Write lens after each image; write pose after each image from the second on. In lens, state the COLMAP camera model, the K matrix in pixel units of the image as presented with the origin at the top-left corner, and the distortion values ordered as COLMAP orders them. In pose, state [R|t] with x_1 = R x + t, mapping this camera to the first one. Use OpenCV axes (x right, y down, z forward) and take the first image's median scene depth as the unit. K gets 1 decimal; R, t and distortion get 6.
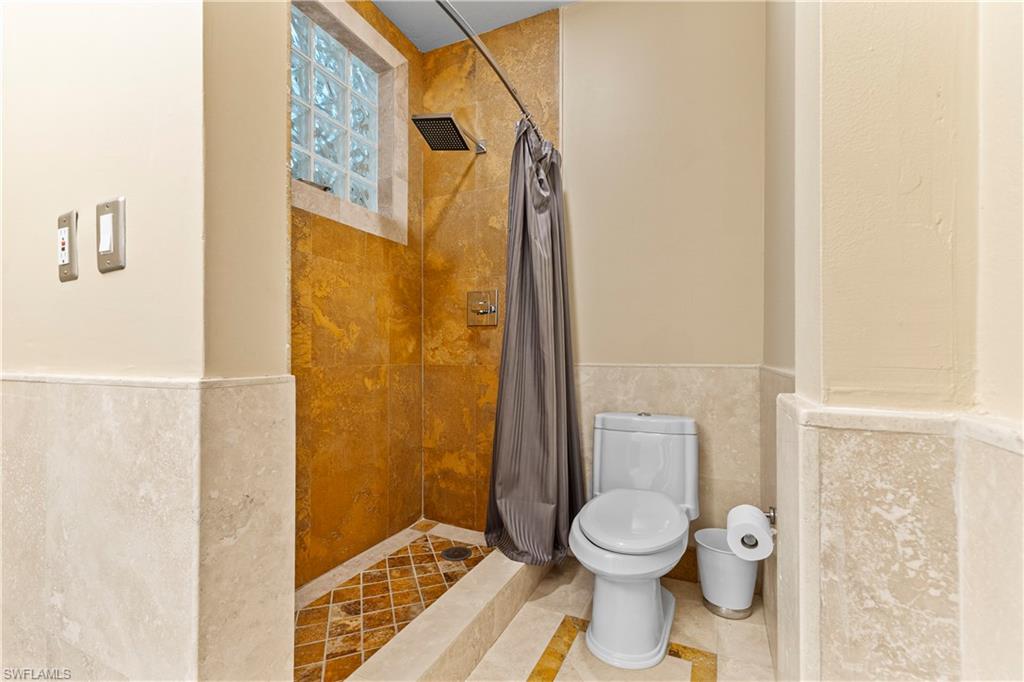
lens RADIAL K [[430.8, 0, 515.5], [0, 430.8, 344.9], [0, 0, 1]] dist [0.006512, 0.000167]
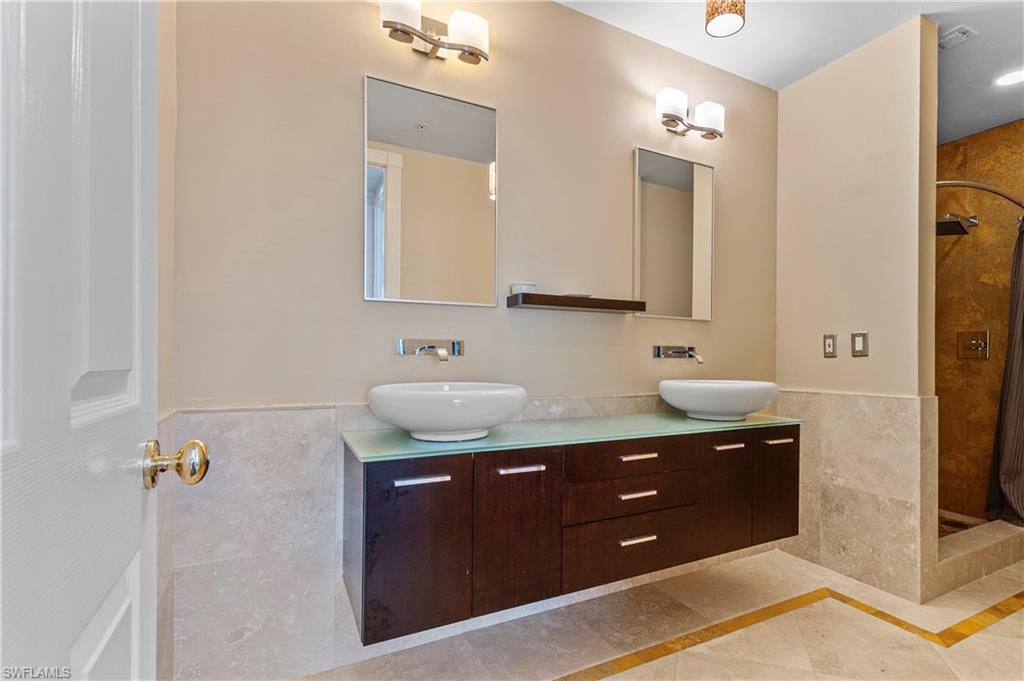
lens RADIAL K [[503.9, 0, 561.2], [0, 503.9, 354.1], [0, 0, 1]] dist [0.005789, 0.000444]
pose [[0.813484, 0.000199, -0.581588, -0.199992], [0.004601, 0.999966, 0.006777, -0.073417], [0.581570, -0.008189, 0.813455, -0.962947]]
